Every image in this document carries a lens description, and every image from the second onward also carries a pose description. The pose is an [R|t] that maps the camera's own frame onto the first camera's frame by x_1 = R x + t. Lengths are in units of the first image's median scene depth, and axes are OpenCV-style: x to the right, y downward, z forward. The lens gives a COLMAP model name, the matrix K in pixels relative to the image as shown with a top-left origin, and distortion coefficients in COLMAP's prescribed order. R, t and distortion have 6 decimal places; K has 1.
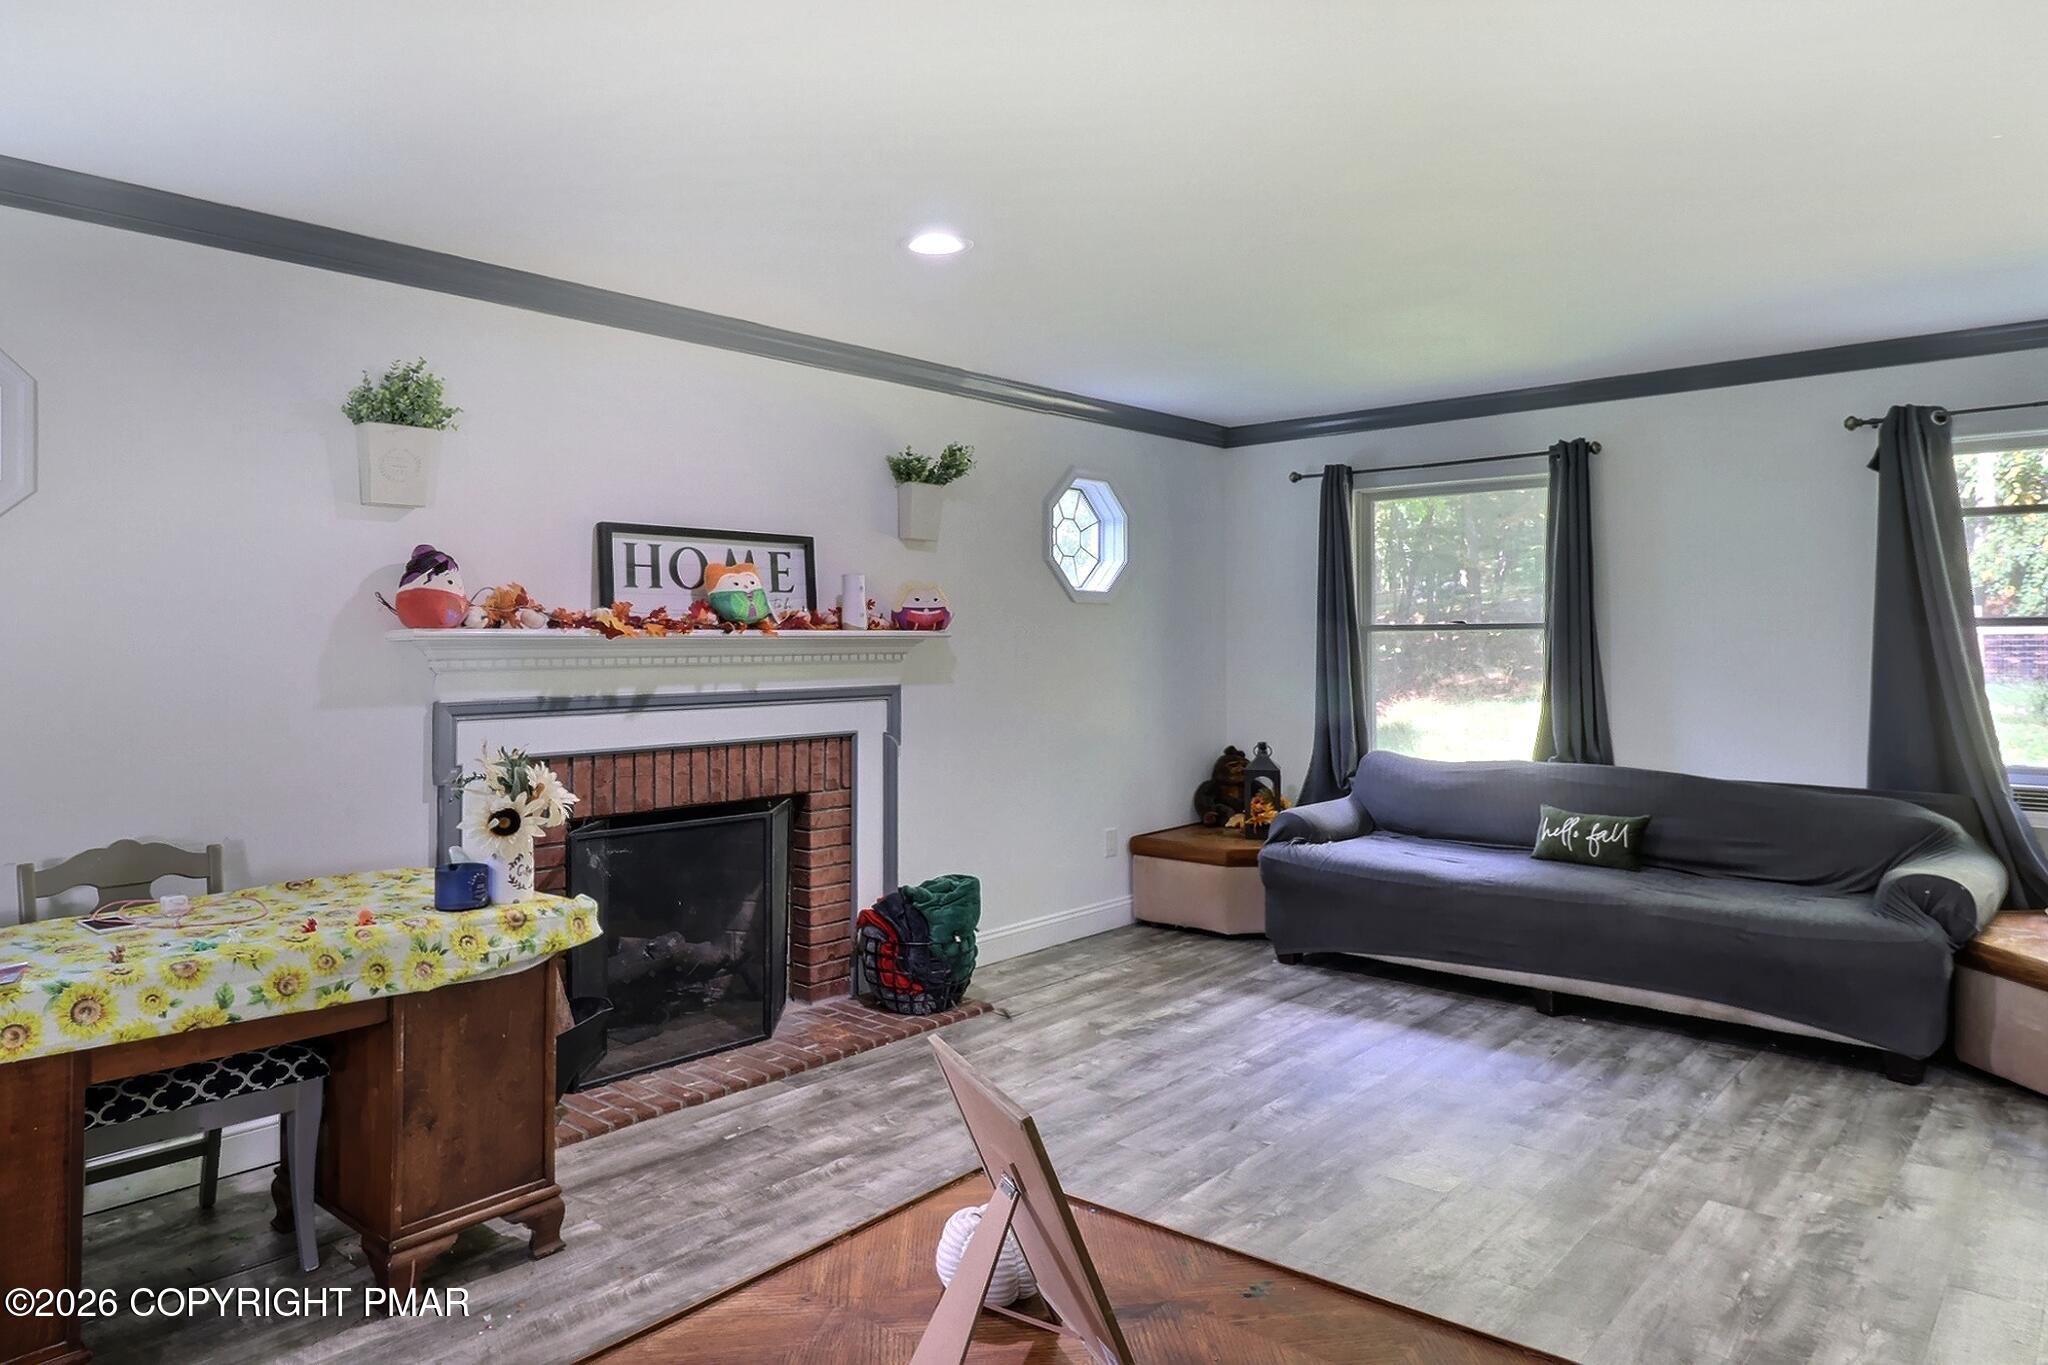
lens RADIAL K [[1298.3, 0, 1015.1], [0, 1298.3, 607.9], [0, 0, 1]] dist [0.010225, -0.013234]
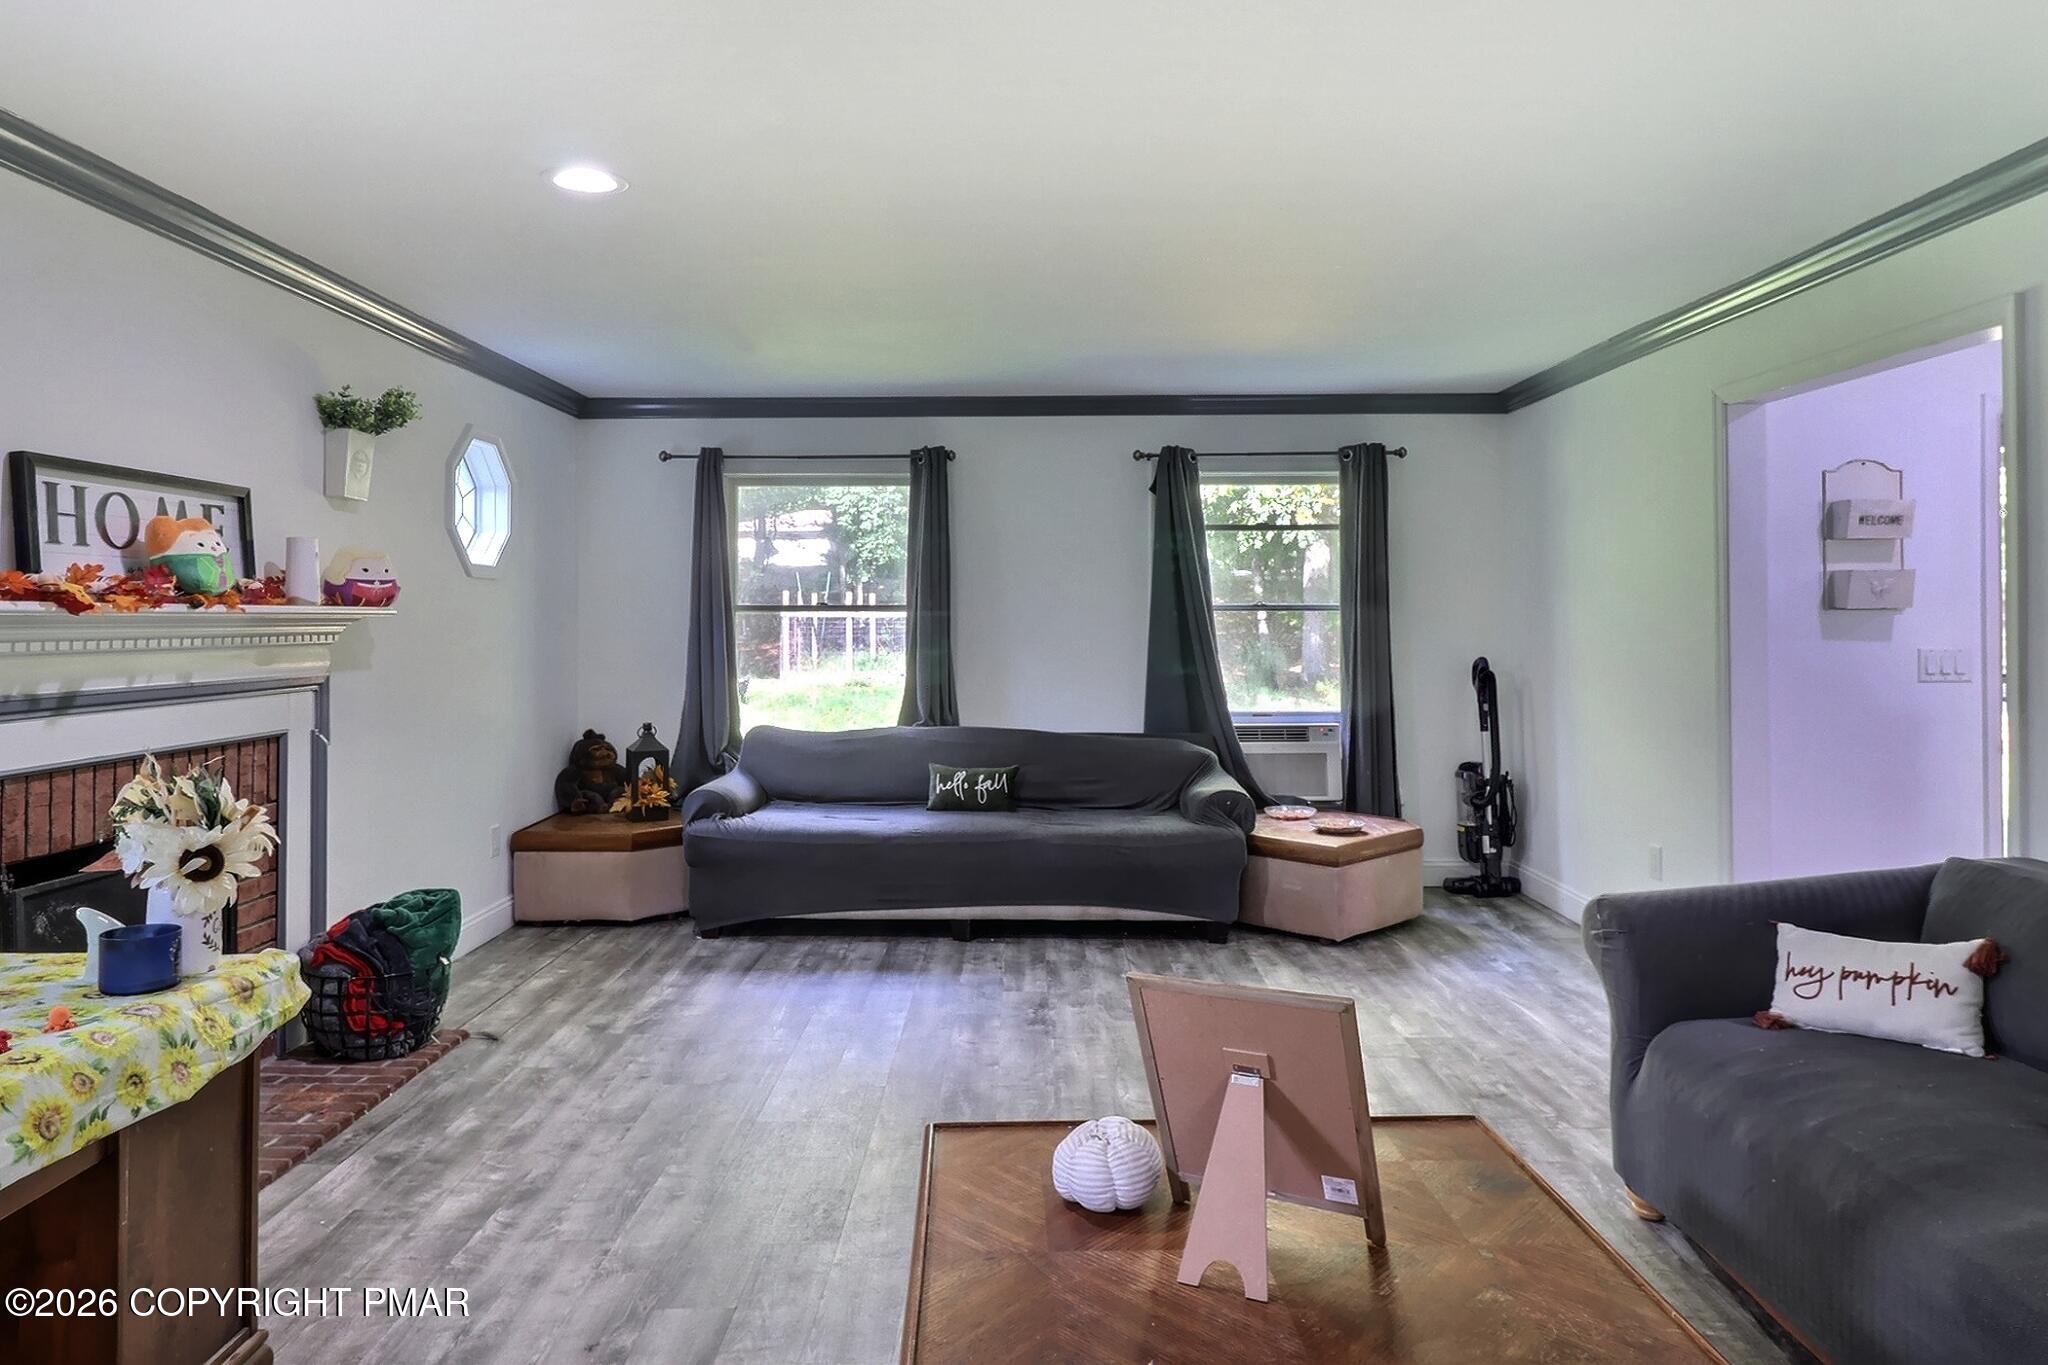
lens RADIAL K [[1298.3, 0, 1032.6], [0, 1298.3, 617.0], [0, 0, 1]] dist [0.010225, -0.013234]
pose [[0.755937, 0.003808, 0.654633, -0.305033], [-0.017760, 0.999734, 0.014694, 0.003816], [-0.654403, -0.022734, 0.755804, 0.082844]]
